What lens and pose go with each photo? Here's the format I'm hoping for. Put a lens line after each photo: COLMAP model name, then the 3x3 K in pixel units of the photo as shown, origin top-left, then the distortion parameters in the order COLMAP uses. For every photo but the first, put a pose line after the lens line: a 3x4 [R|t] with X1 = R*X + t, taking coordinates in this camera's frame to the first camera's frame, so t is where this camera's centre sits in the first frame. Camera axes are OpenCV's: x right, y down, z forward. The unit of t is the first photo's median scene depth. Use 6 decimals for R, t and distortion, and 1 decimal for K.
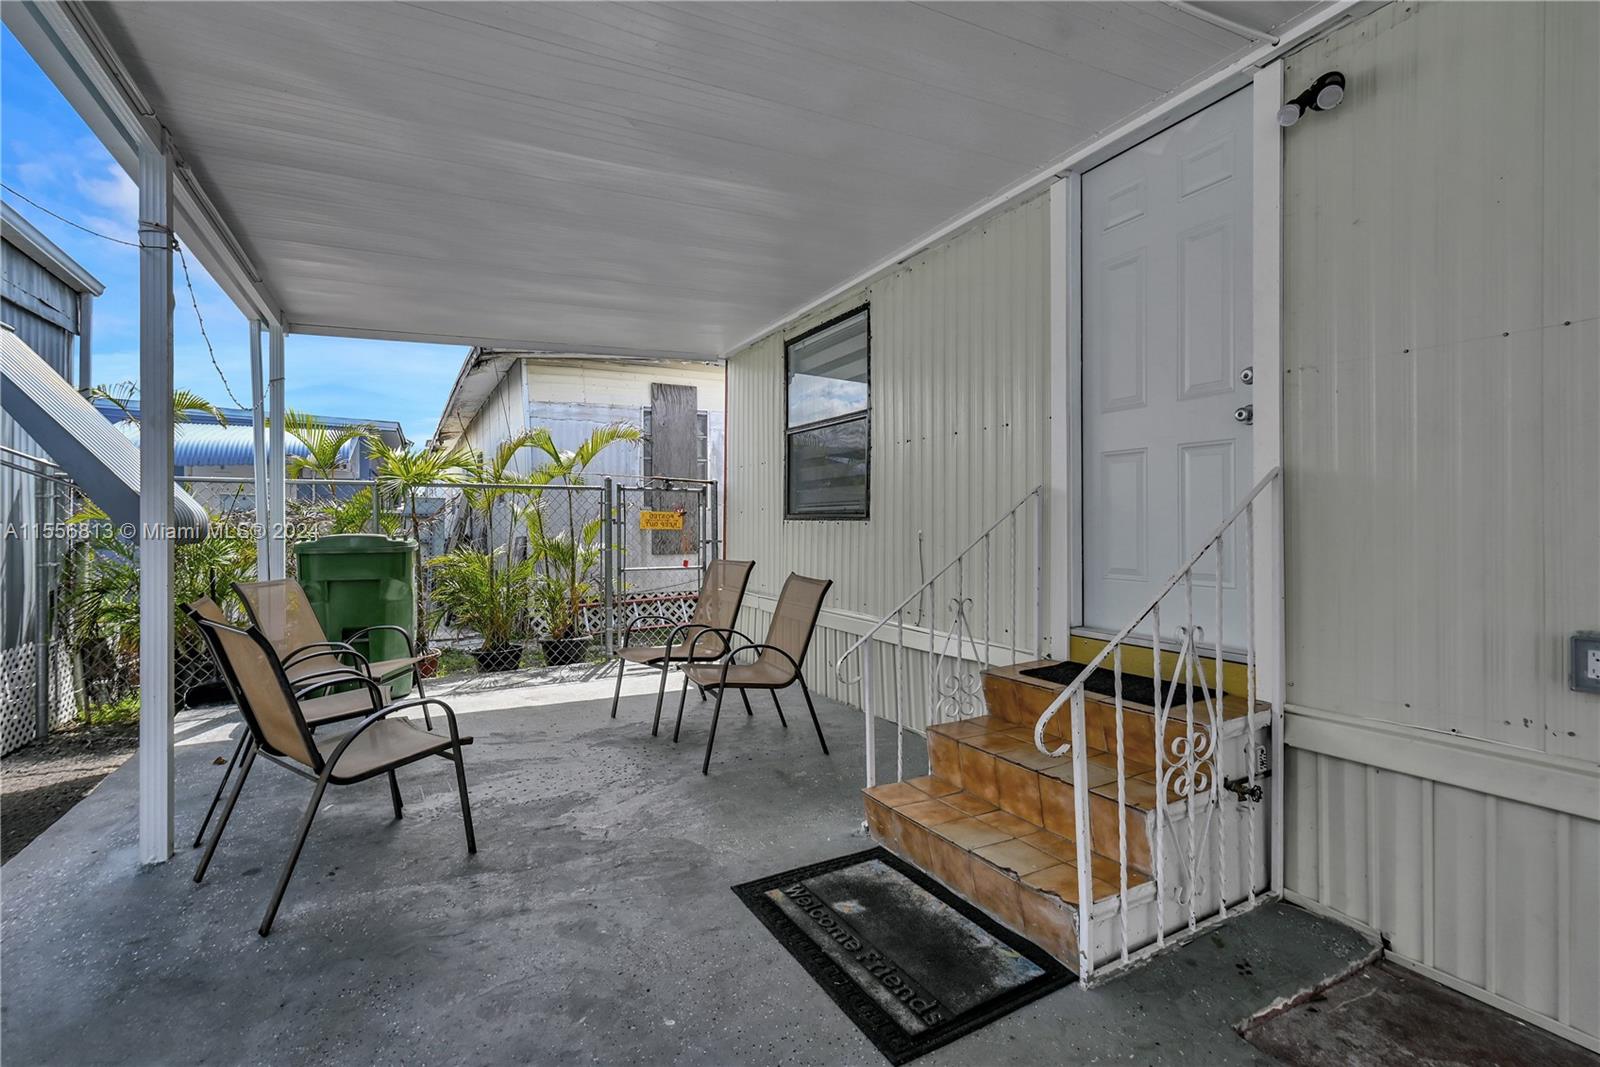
lens RADIAL K [[727.6, 0, 798.2], [0, 727.6, 524.0], [0, 0, 1]] dist [0.001657, -0.001658]
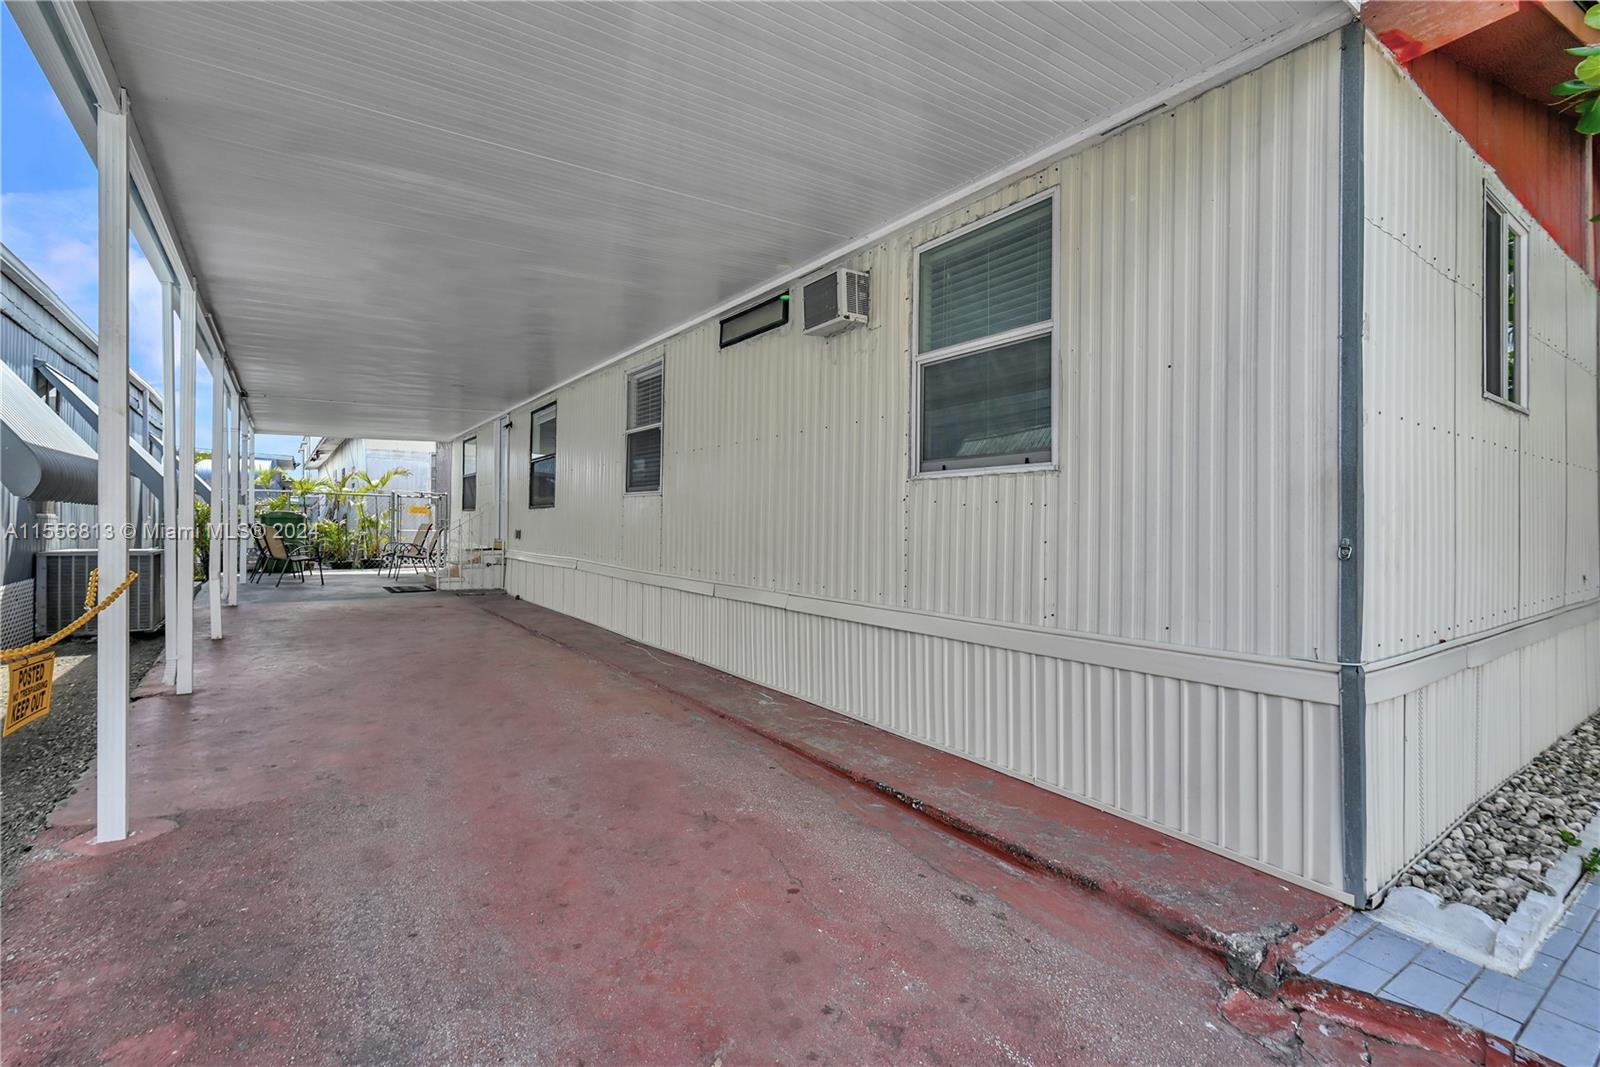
lens RADIAL K [[727.6, 0, 804.5], [0, 727.6, 533.0], [0, 0, 1]] dist [0.001657, -0.001658]
pose [[0.991006, 0.010757, 0.133384, 0.717894], [-0.011378, 0.999928, 0.003897, 0.045752], [-0.133332, -0.005380, 0.991057, -1.456456]]
